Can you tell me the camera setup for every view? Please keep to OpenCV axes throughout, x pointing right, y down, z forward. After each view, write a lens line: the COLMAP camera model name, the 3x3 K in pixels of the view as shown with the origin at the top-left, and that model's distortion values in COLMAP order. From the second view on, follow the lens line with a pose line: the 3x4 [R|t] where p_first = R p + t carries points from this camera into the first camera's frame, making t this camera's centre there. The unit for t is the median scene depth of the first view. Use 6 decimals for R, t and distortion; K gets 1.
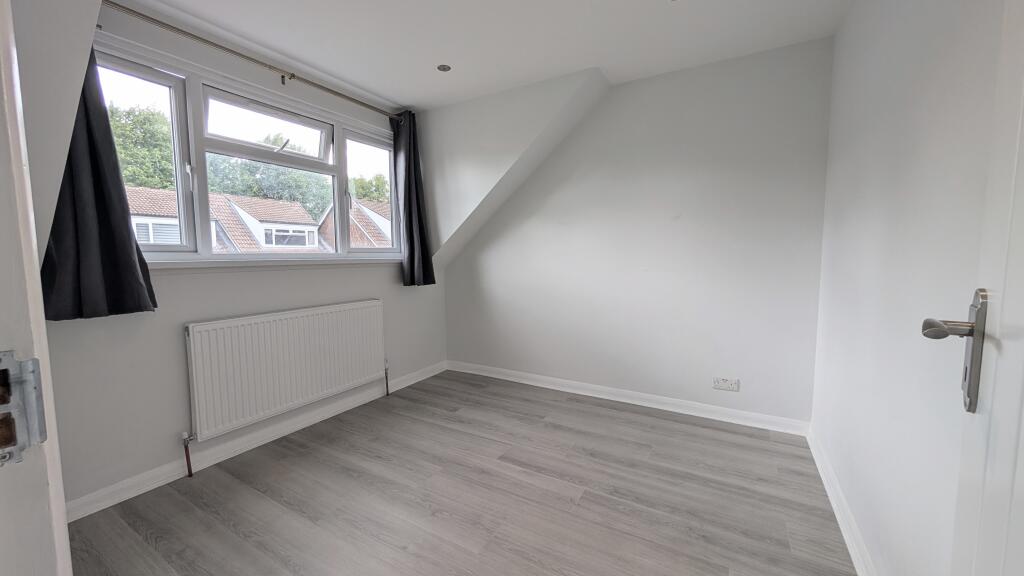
lens RADIAL K [[384.8, 0, 508.4], [0, 384.8, 285.6], [0, 0, 1]] dist [-0.000214, 0.000014]
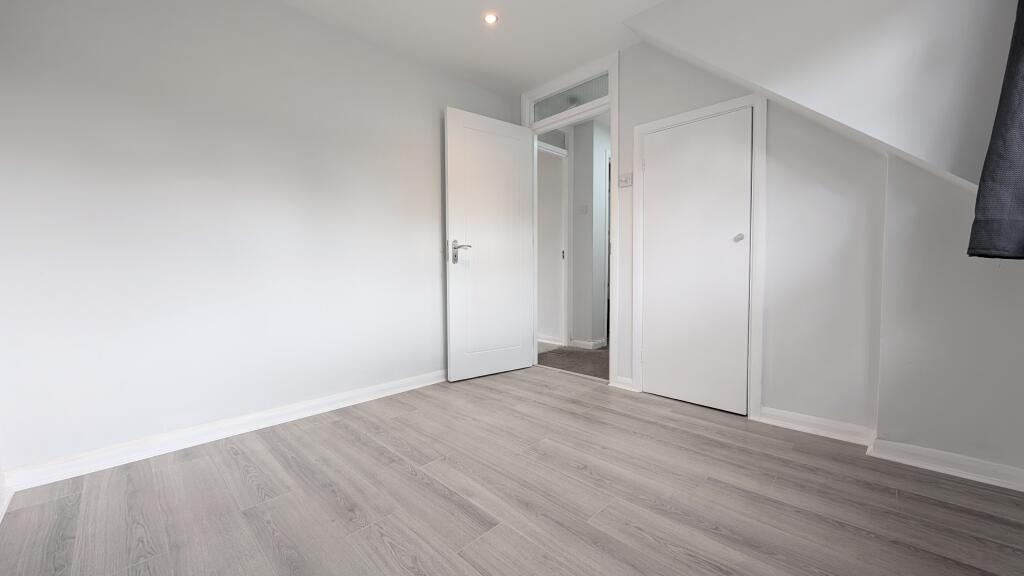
lens RADIAL K [[384.8, 0, 508.4], [0, 384.8, 285.6], [0, 0, 1]] dist [-0.000214, 0.000014]
pose [[-0.970027, 0.001935, 0.242988, -0.211755], [0.031659, 0.992451, 0.118484, 0.007548], [-0.240925, 0.122626, -0.962766, 1.693976]]
